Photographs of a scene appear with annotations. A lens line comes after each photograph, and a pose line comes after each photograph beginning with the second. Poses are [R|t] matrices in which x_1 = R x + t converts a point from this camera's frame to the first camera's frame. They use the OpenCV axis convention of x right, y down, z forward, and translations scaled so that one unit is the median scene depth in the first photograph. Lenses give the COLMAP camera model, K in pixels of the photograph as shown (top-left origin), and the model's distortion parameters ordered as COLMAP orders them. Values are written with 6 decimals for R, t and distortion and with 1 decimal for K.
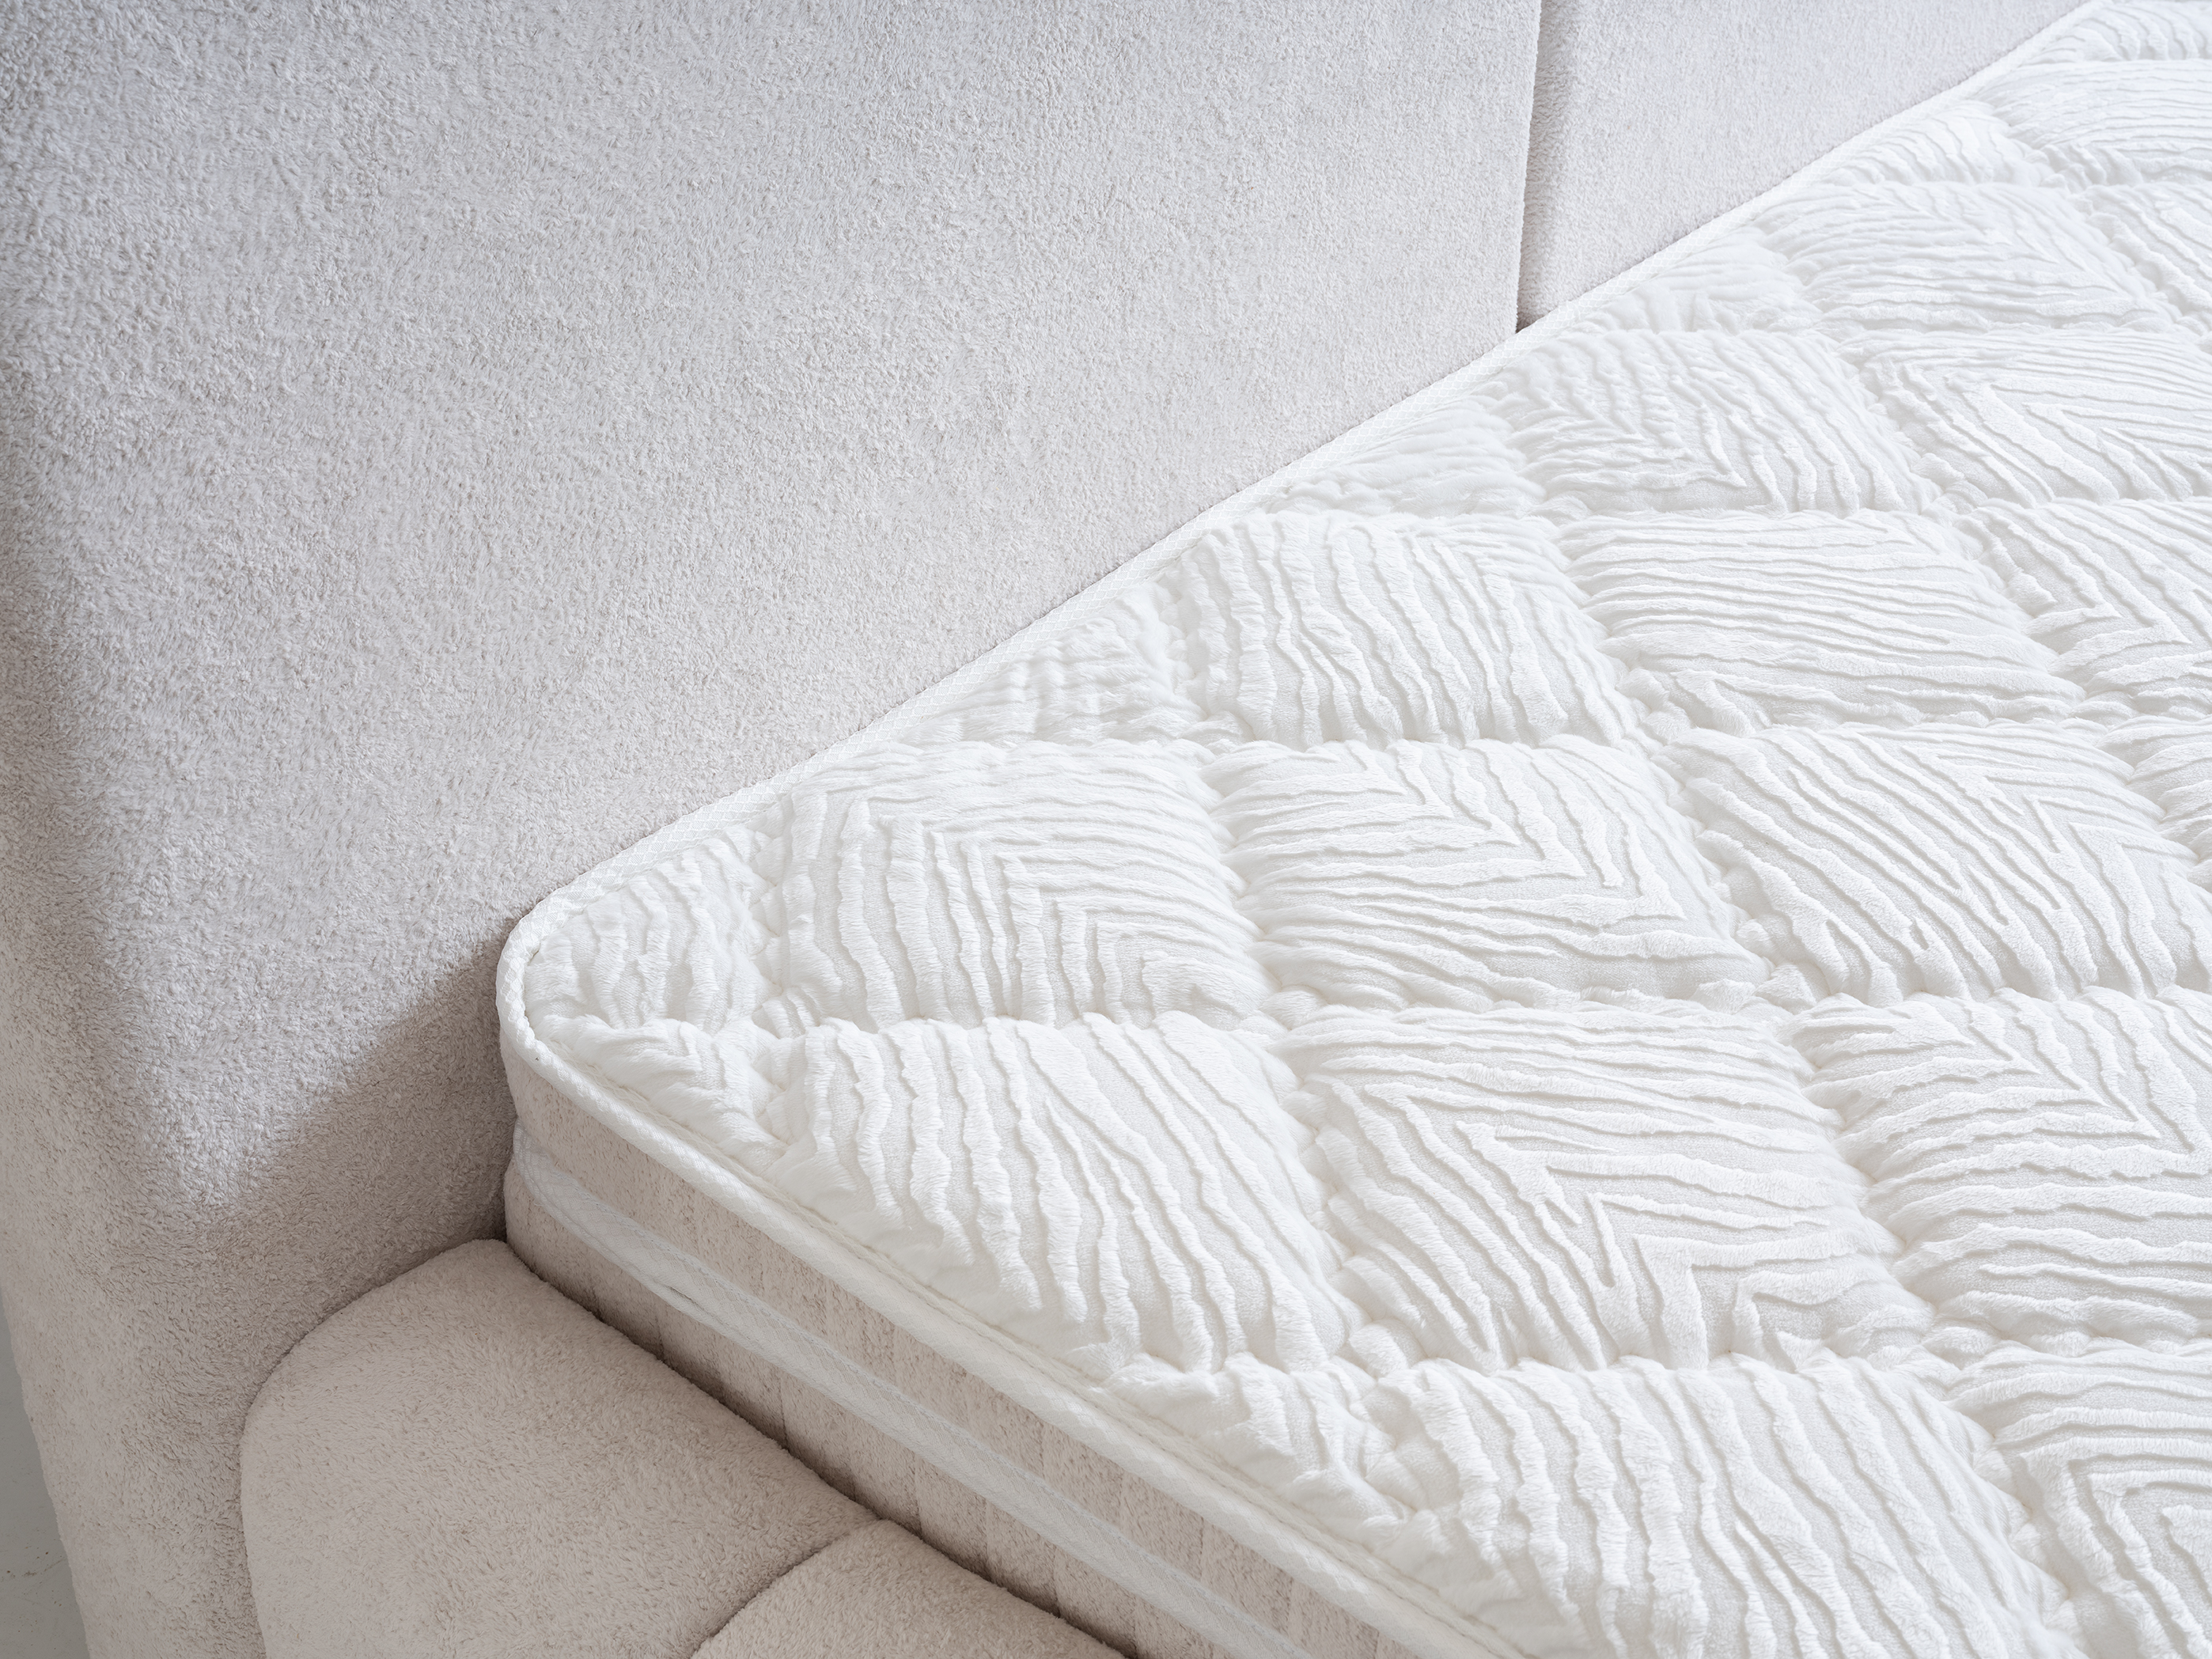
lens RADIAL K [[3157.3, 0, 1106.0], [0, 3157.3, 829.5], [0, 0, 1]] dist [0.005932, 0.002122]
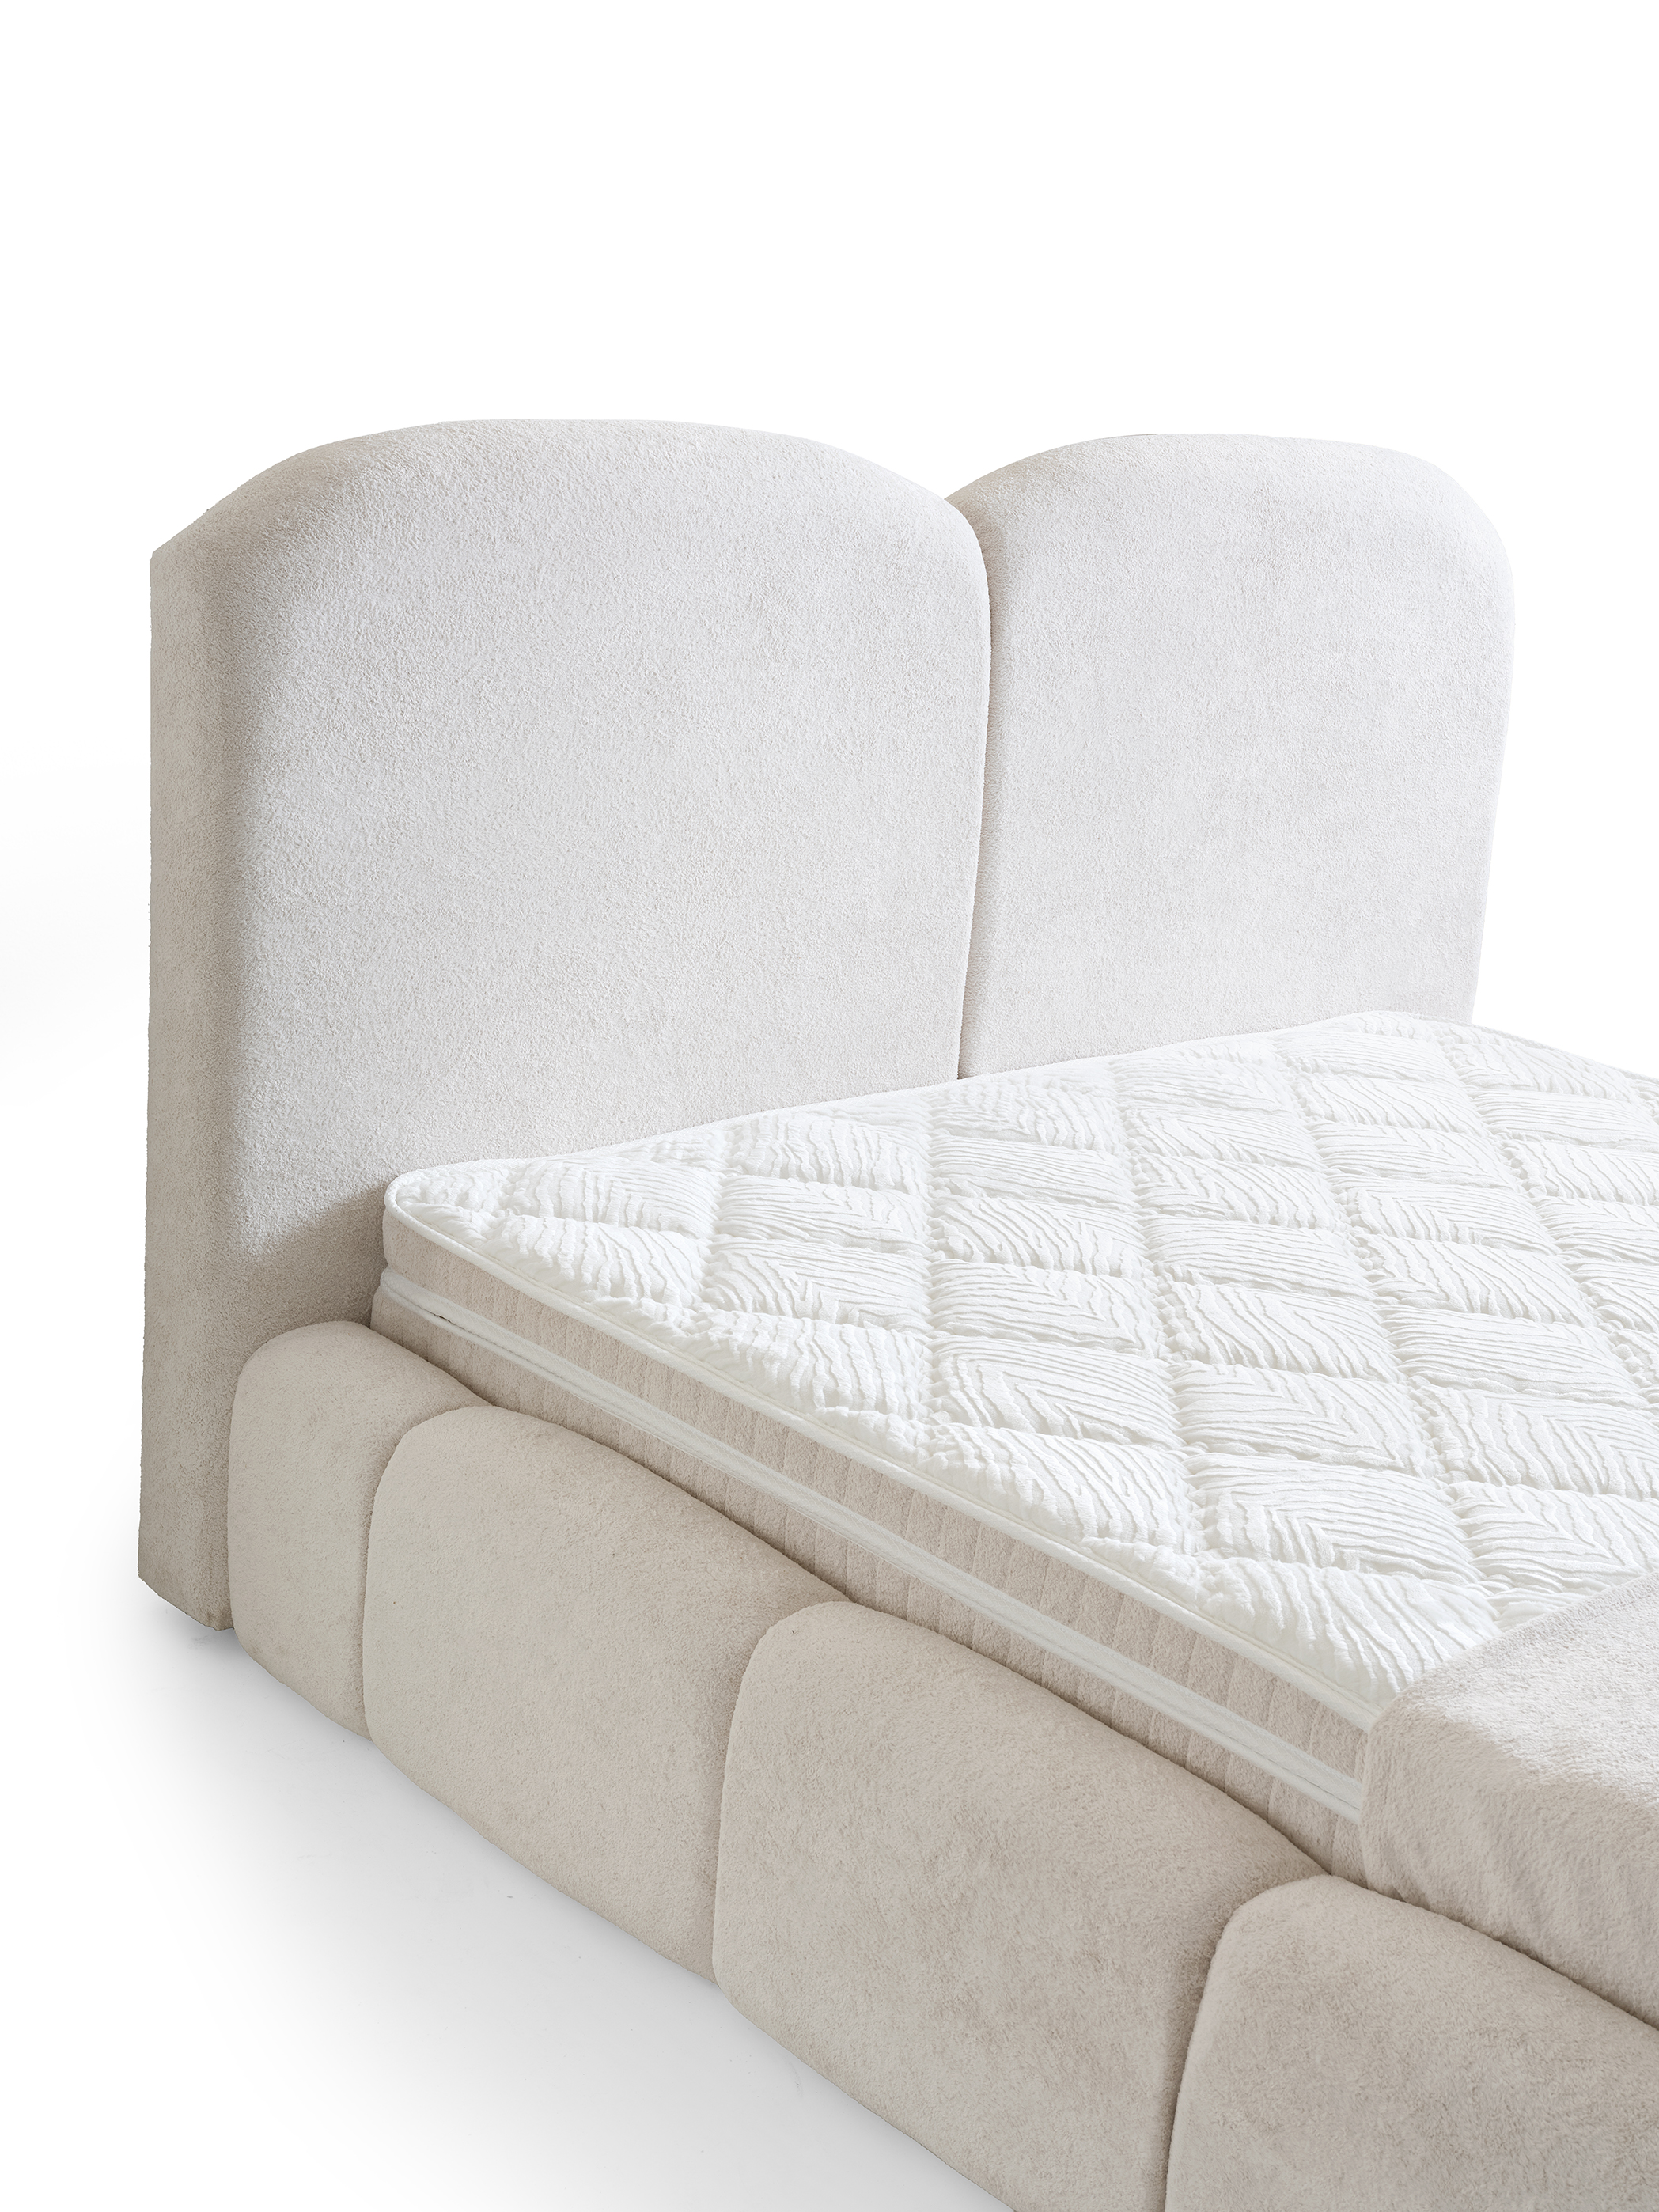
lens RADIAL K [[3157.3, 0, 829.5], [0, 3157.3, 1106.0], [0, 0, 1]] dist [0.005932, 0.002122]
pose [[0.986949, 0.111579, -0.116109, 0.392138], [-0.142849, 0.939474, -0.311420, 0.668386], [0.074334, 0.323941, 0.943152, -1.187678]]
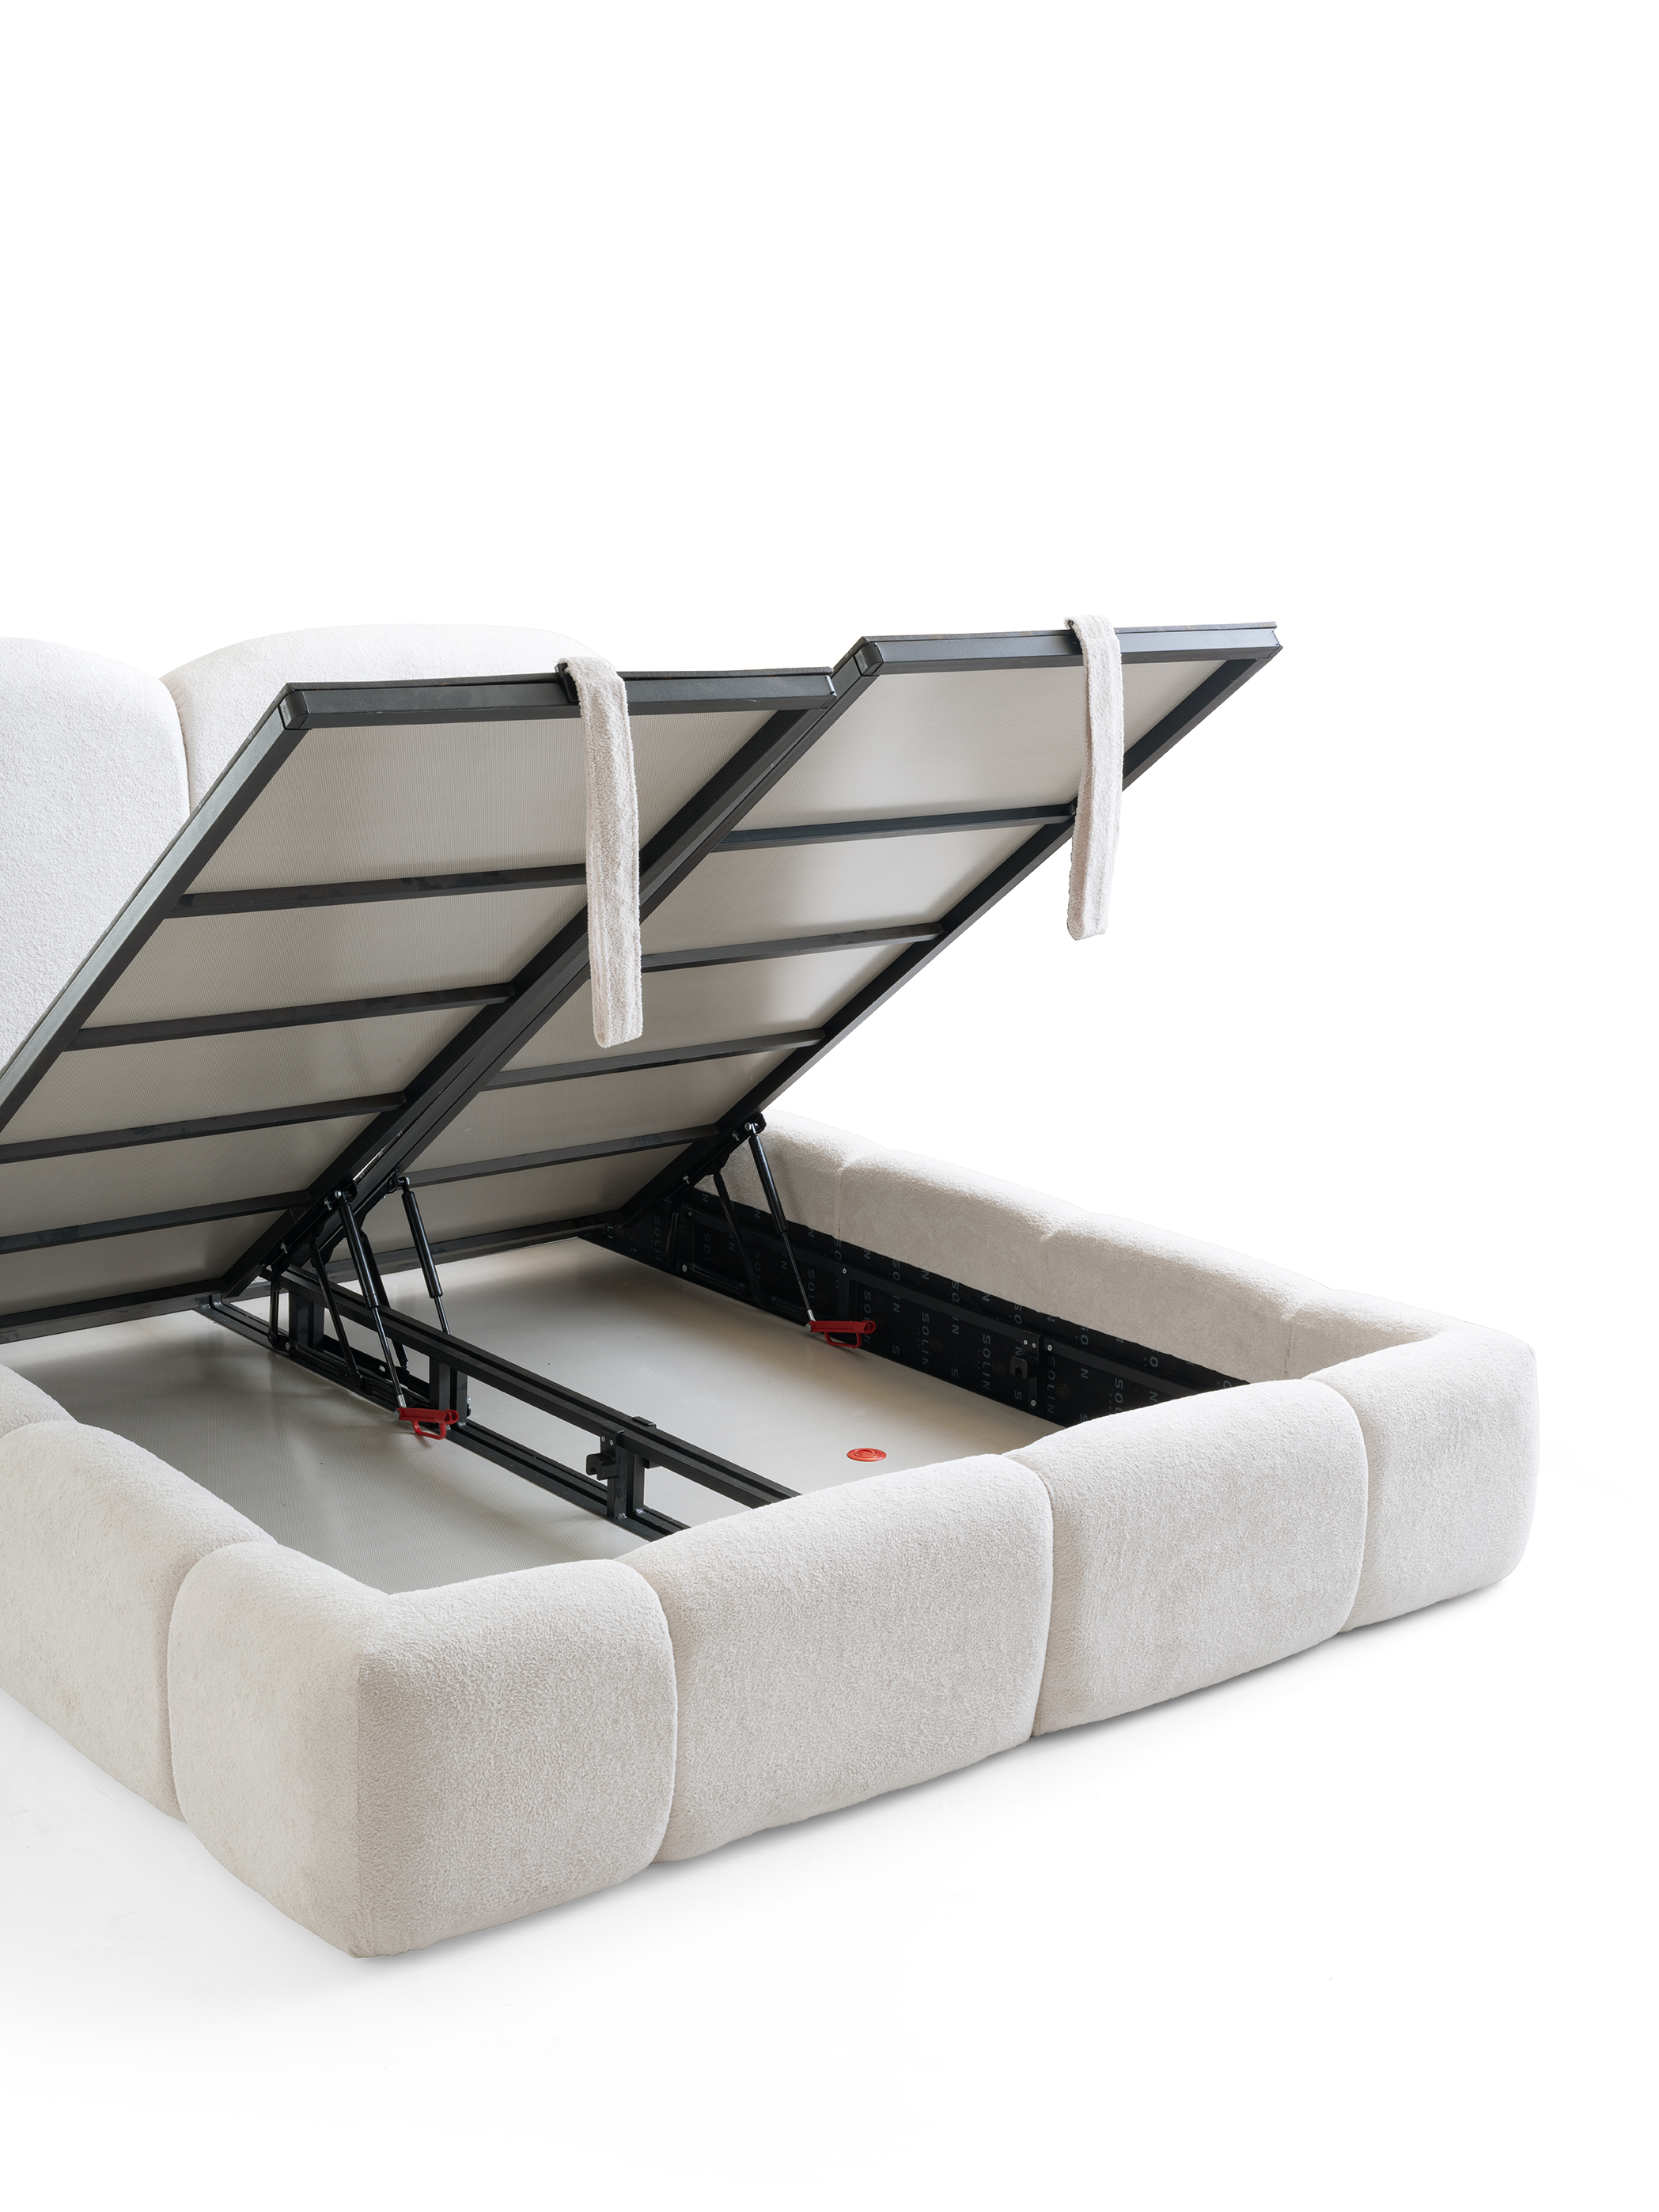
lens RADIAL K [[2978.6, 0, 829.5], [0, 2978.6, 1106.0], [0, 0, 1]] dist [0.002410, -0.028684]
pose [[0.982939, 0.062219, -0.173091, 1.670391], [-0.121912, 0.925033, -0.359794, 1.135413], [0.137729, 0.374757, 0.916836, -2.029899]]
